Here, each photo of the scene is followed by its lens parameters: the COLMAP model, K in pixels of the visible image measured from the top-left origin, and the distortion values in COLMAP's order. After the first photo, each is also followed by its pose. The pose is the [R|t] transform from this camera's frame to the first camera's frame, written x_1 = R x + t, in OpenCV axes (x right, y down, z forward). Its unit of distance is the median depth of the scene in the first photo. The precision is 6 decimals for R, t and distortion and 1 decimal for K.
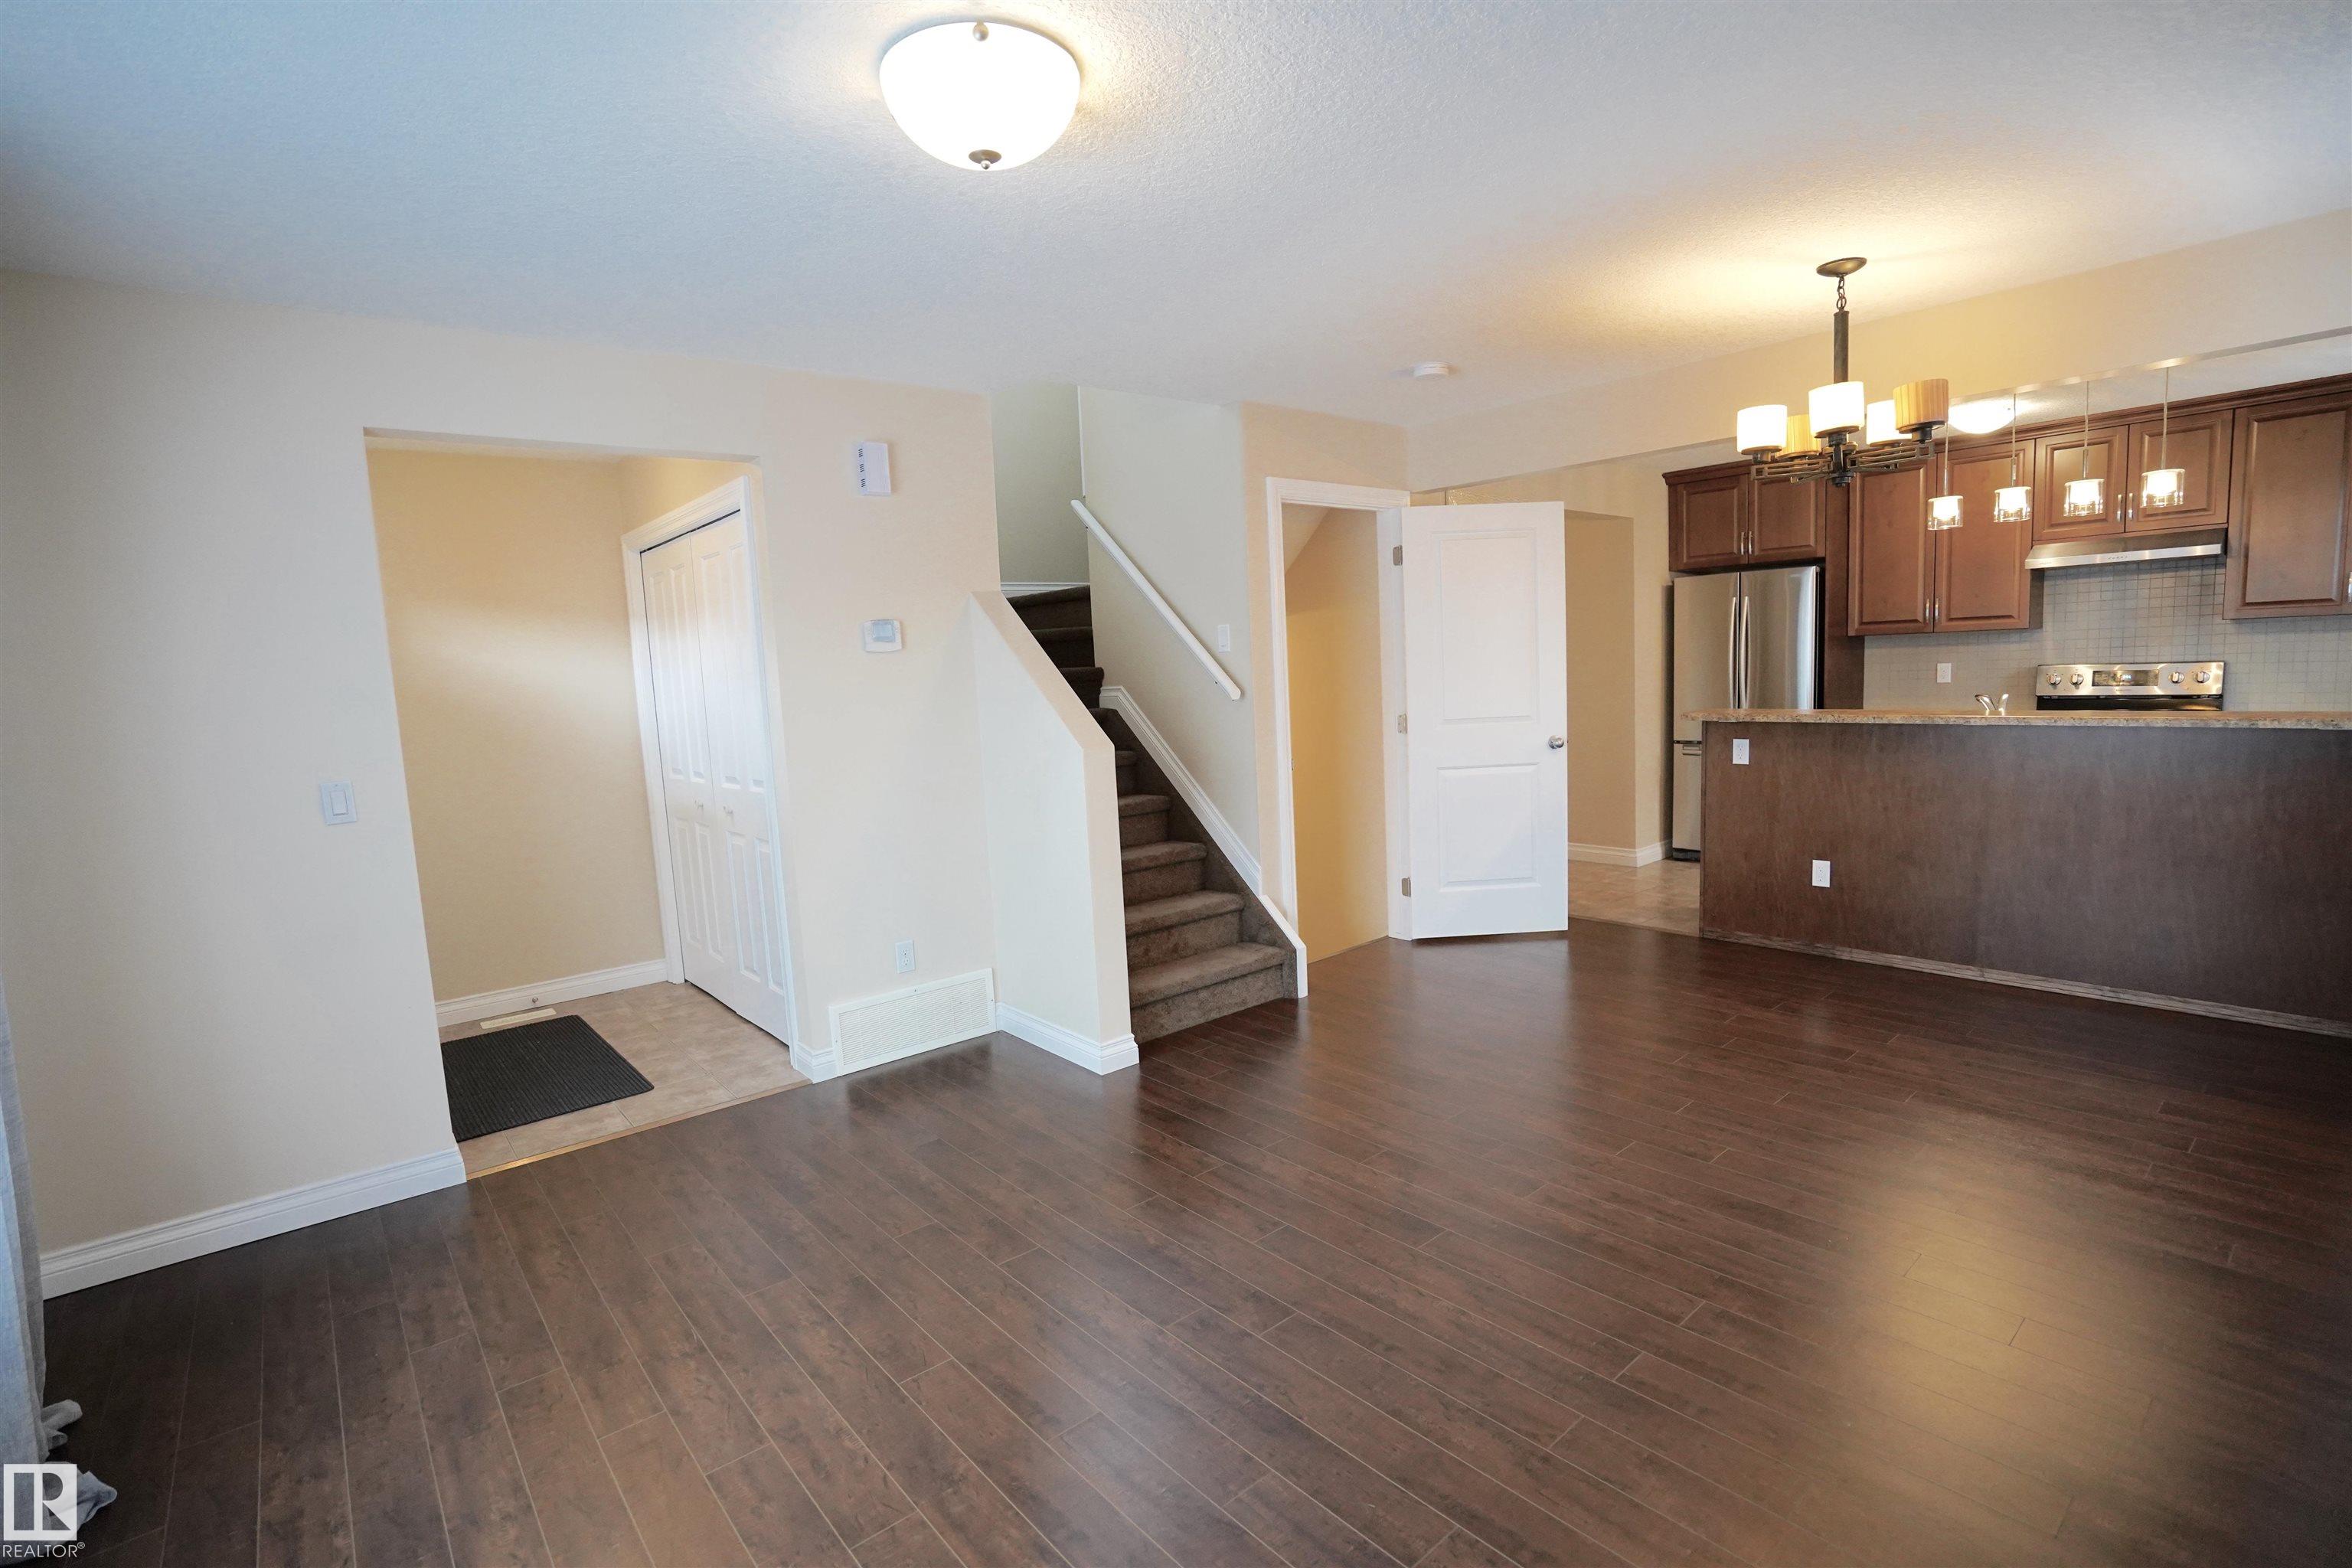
lens RADIAL K [[1090.1, 0, 1176.0], [0, 1090.1, 784.0], [0, 0, 1]] dist [-0.044786, 0.000300]
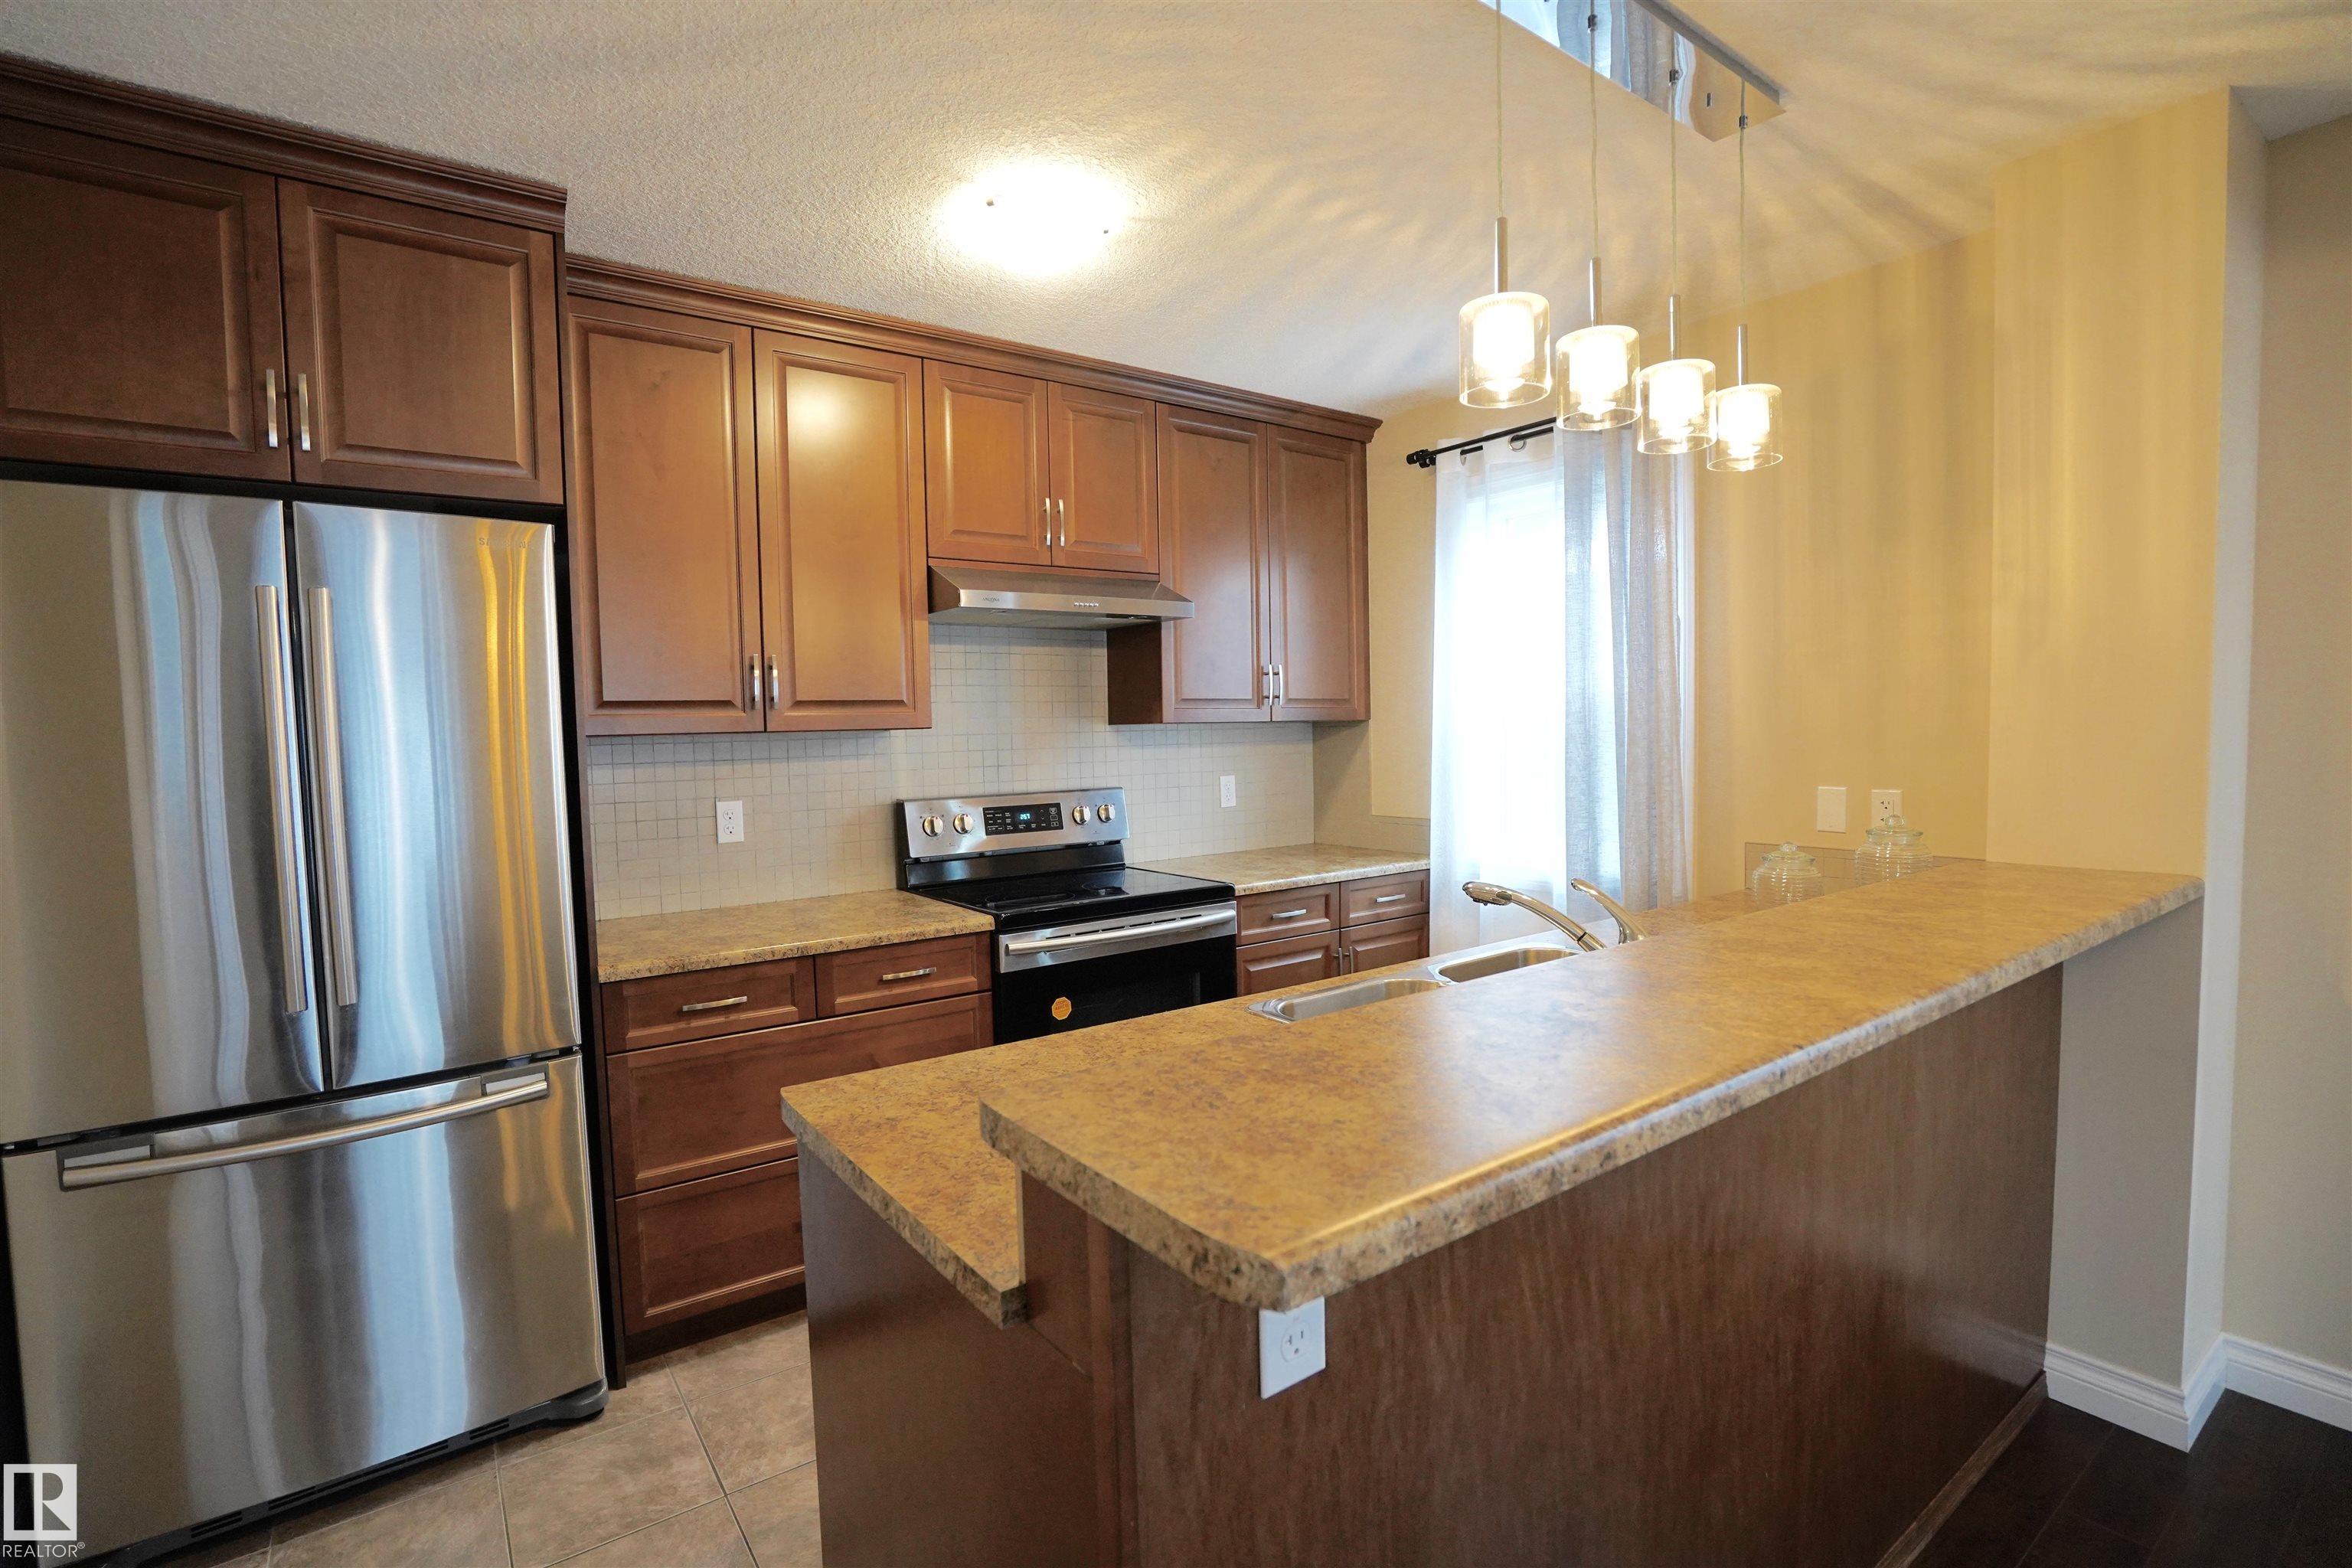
lens RADIAL K [[1092.4, 0, 1176.0], [0, 1092.4, 784.0], [0, 0, 1]] dist [-0.047519, 0.019913]
pose [[0.075781, -0.002827, 0.997120, 0.279838], [0.131417, 0.991301, -0.007177, -0.095837], [-0.988426, 0.131583, 0.075494, 0.805586]]
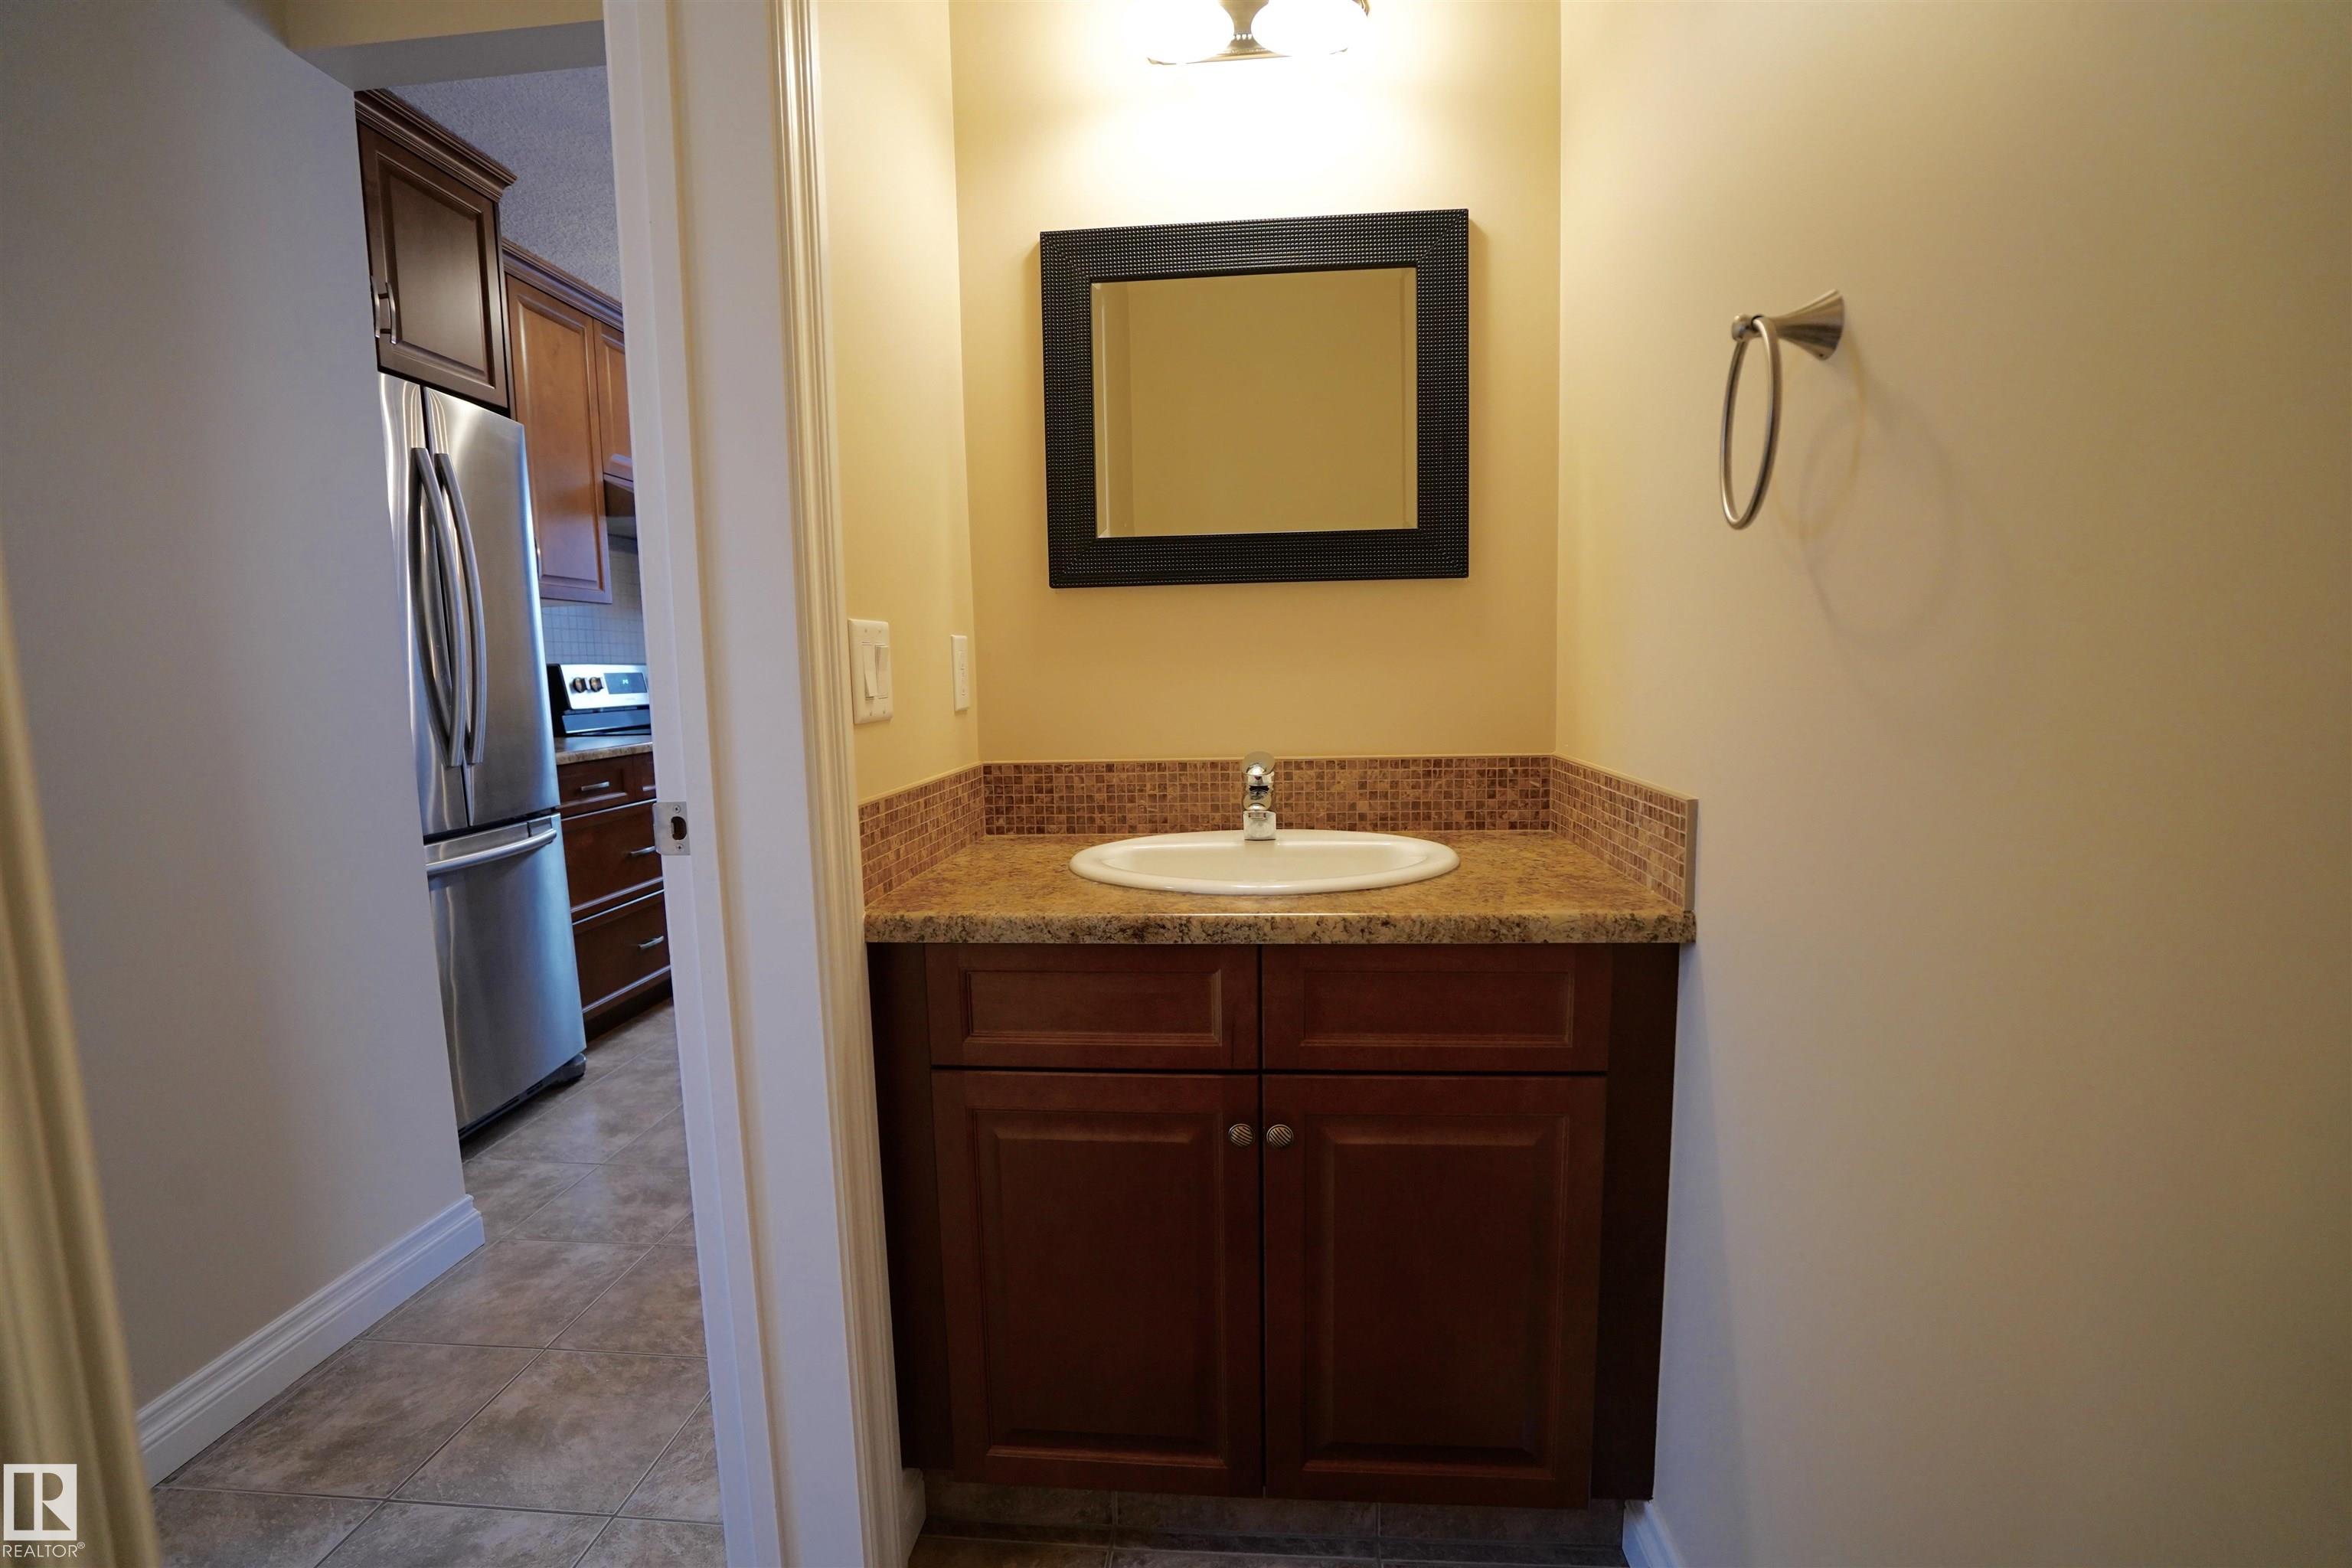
lens RADIAL K [[1090.1, 0, 1176.0], [0, 1090.1, 784.0], [0, 0, 1]] dist [-0.044786, 0.000300]
pose [[-0.699360, -0.011776, 0.714673, 0.058578], [0.141924, 0.977668, 0.154993, -0.085641], [-0.700538, 0.209825, -0.682070, 1.190986]]
